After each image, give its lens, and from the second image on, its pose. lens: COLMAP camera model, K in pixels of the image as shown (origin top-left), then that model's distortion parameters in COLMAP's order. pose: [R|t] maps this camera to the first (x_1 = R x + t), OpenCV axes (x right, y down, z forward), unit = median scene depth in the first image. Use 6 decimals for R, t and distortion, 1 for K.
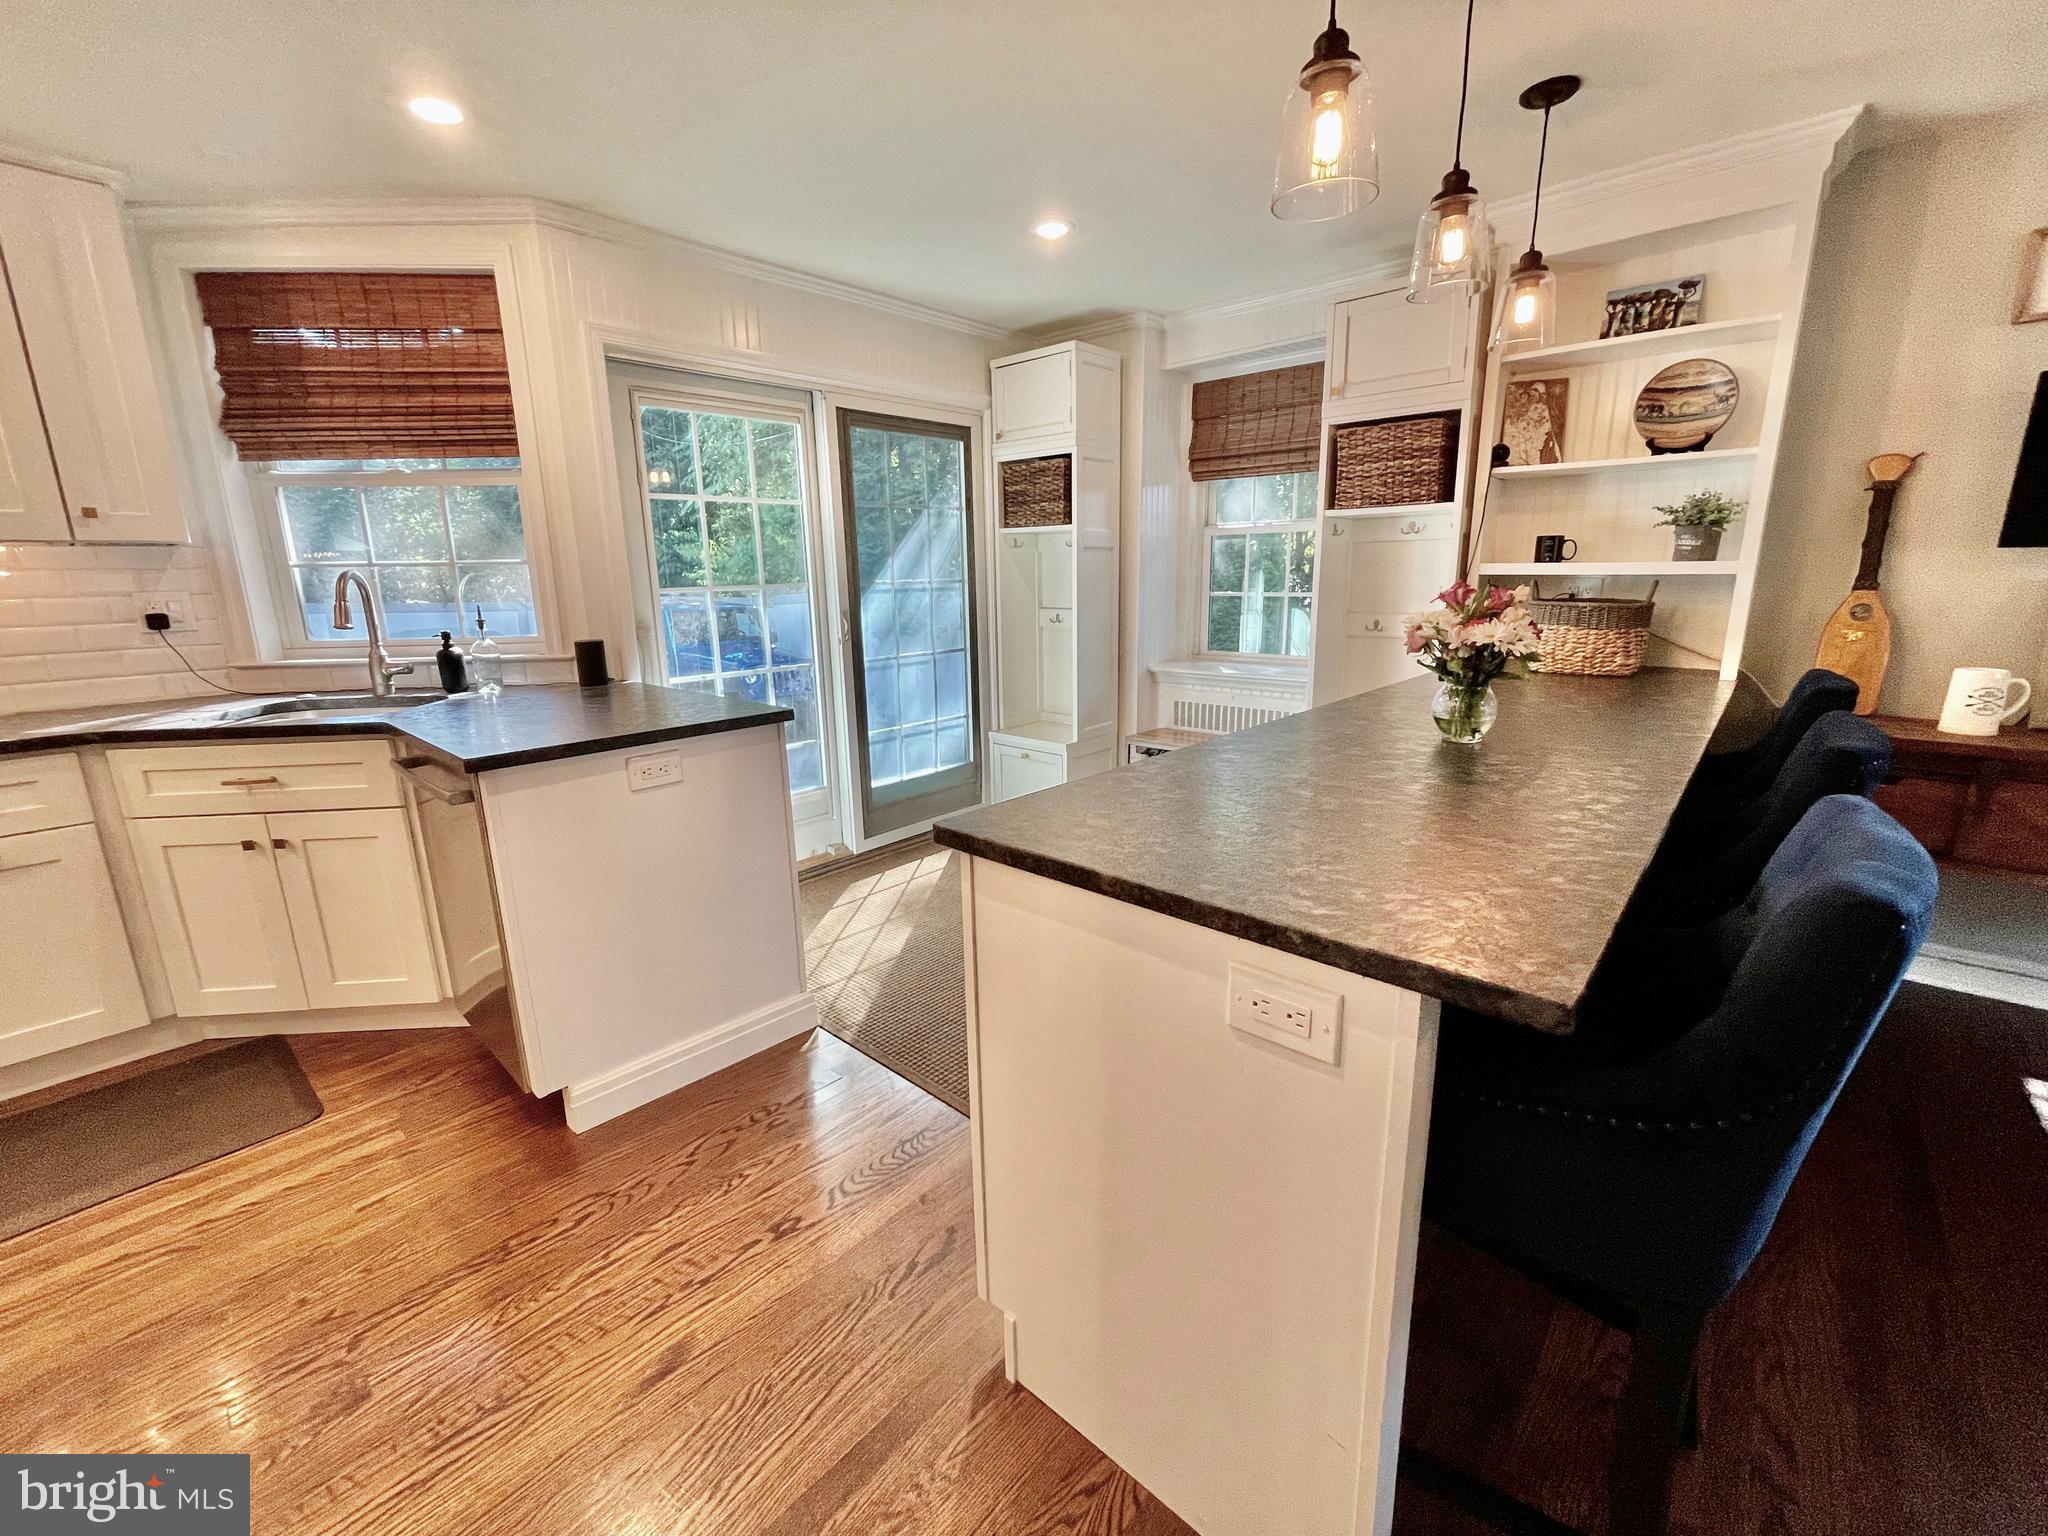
lens RADIAL K [[831.9, 0, 1022.2], [0, 831.9, 758.6], [0, 0, 1]] dist [-0.003190, 0.001300]
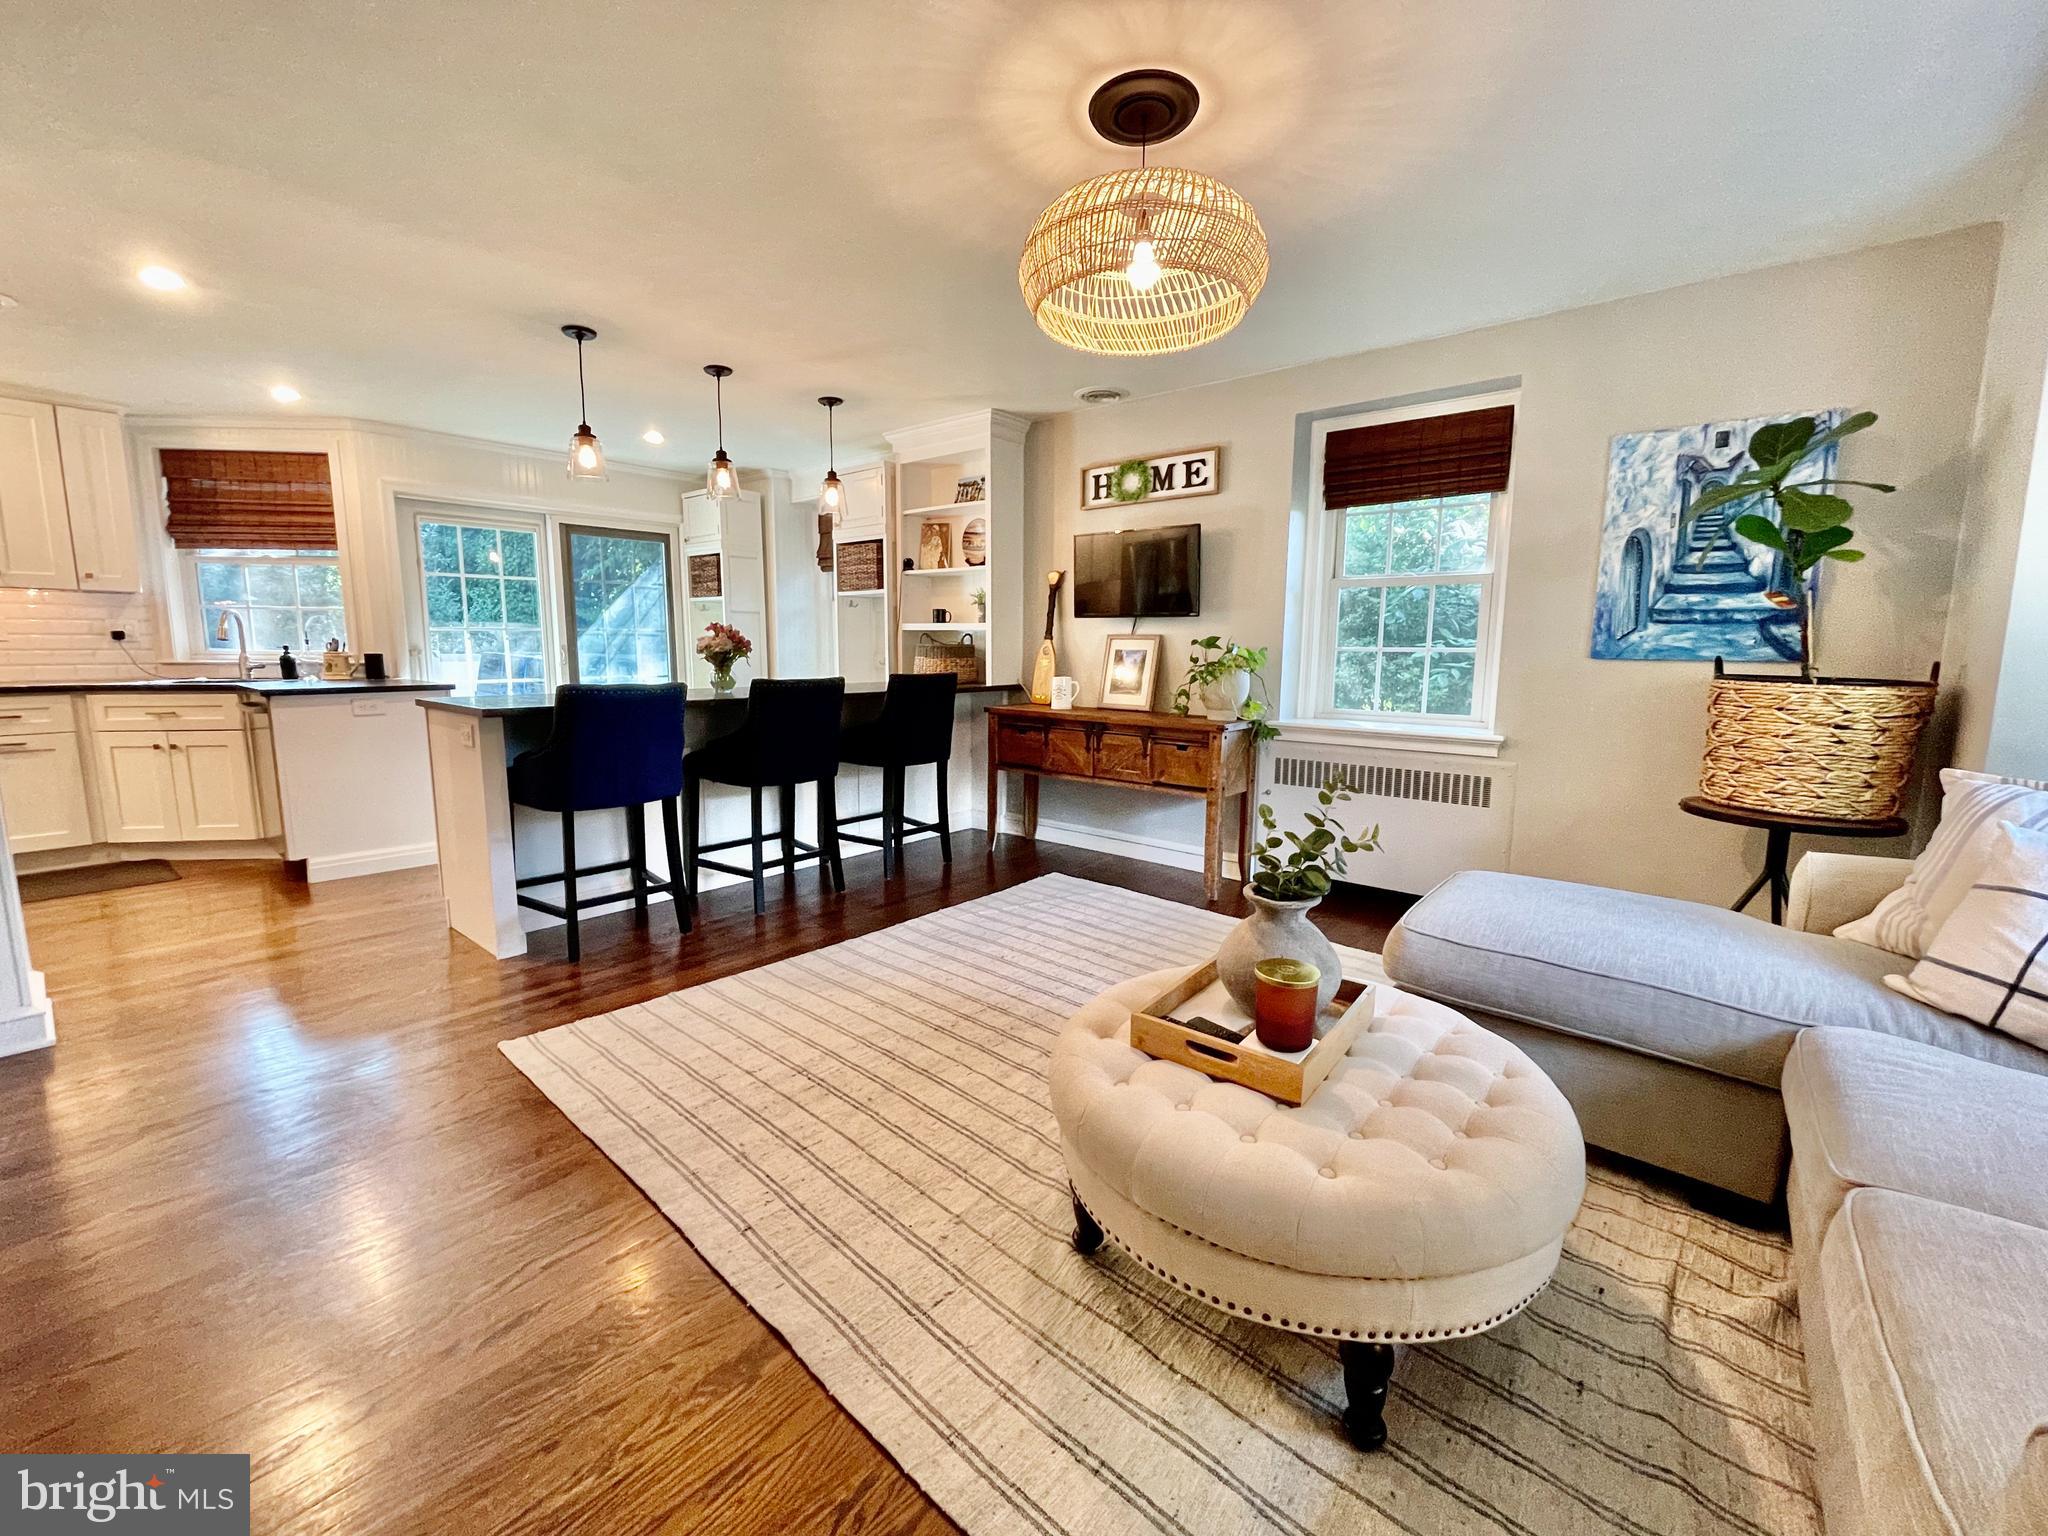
lens RADIAL K [[831.9, 0, 1022.2], [0, 831.9, 758.6], [0, 0, 1]] dist [-0.003190, 0.001300]
pose [[0.998929, 0.017374, 0.042884, 0.823529], [-0.013626, 0.996184, -0.086205, 0.224784], [-0.044218, 0.085529, 0.995354, -0.834728]]
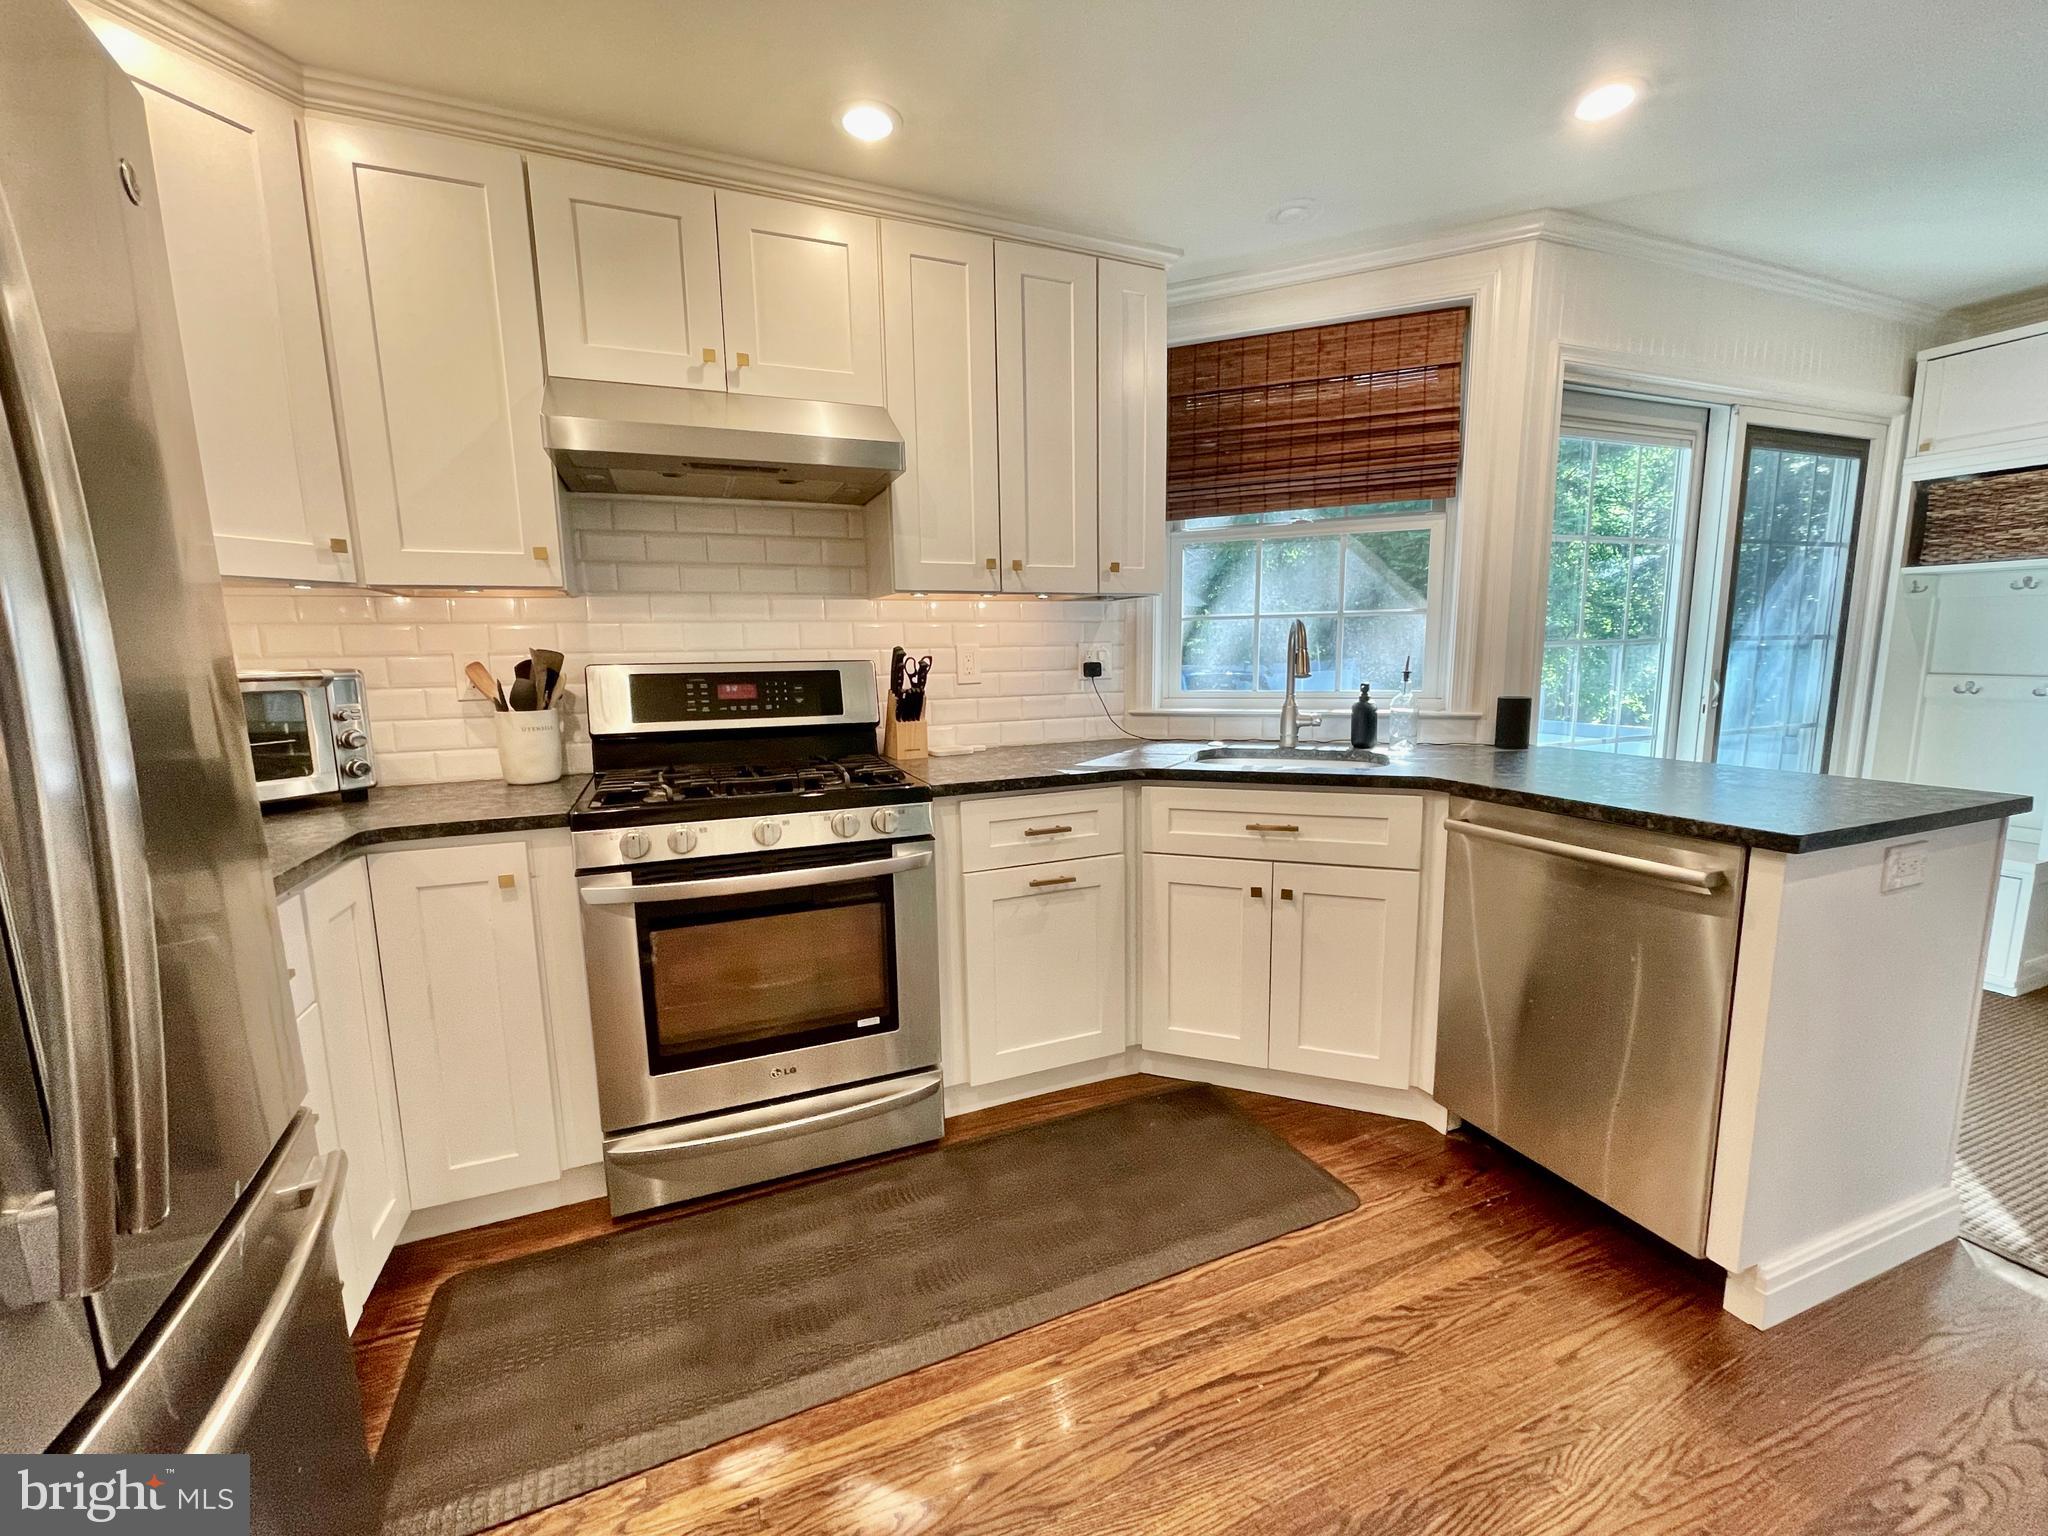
lens RADIAL K [[844.5, 0, 1018.6], [0, 844.5, 780.2], [0, 0, 1]] dist [-0.003305, -0.000565]
pose [[0.901573, 0.066356, -0.427508, -0.640683], [-0.092546, 0.994874, -0.040751, 0.033006], [0.422612, 0.076304, 0.903093, -0.025758]]
